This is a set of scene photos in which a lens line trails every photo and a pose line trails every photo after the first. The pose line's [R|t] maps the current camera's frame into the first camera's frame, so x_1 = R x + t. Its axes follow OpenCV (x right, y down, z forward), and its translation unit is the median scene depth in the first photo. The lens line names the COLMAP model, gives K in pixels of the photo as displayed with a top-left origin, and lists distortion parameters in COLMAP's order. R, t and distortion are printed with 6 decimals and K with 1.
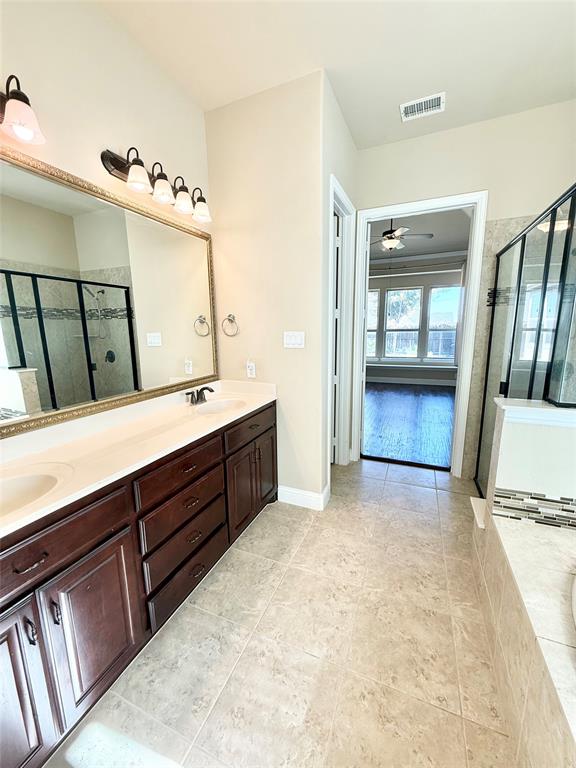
lens RADIAL K [[307.1, 0, 290.4], [0, 307.1, 385.1], [0, 0, 1]] dist [0.000226, -0.000390]
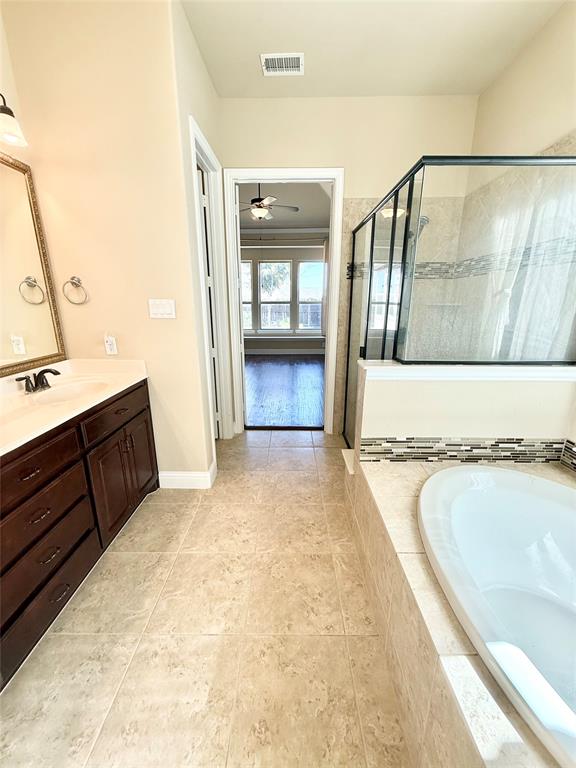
lens RADIAL K [[307.1, 0, 289.9], [0, 307.1, 380.4], [0, 0, 1]] dist [0.000226, -0.000390]
pose [[0.924764, -0.082621, 0.371464, 0.006789], [0.056631, 0.995156, 0.080359, 0.007247], [-0.376304, -0.053276, 0.924963, 0.033768]]
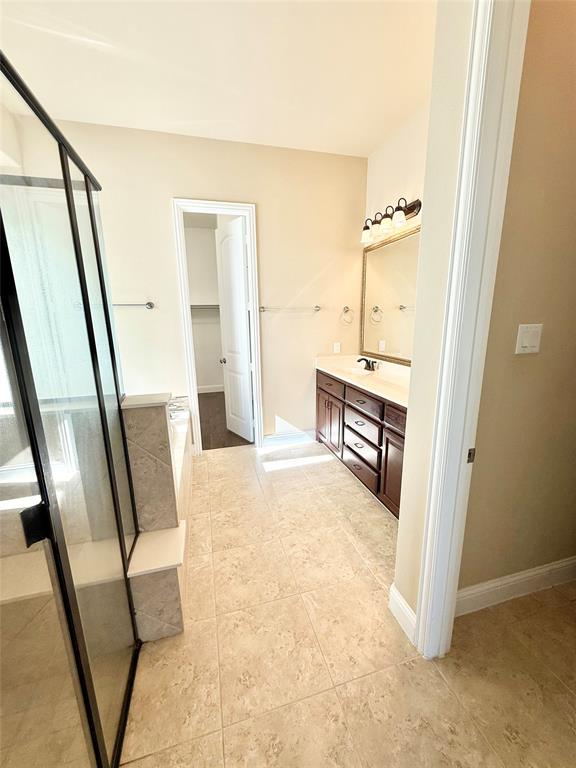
lens RADIAL K [[307.1, 0, 292.2], [0, 307.1, 383.6], [0, 0, 1]] dist [0.000226, -0.000390]
pose [[-0.779972, 0.156533, -0.605921, 0.831372], [-0.092441, 0.928774, 0.358933, -0.342167], [0.618949, 0.335970, -0.709948, 1.682807]]
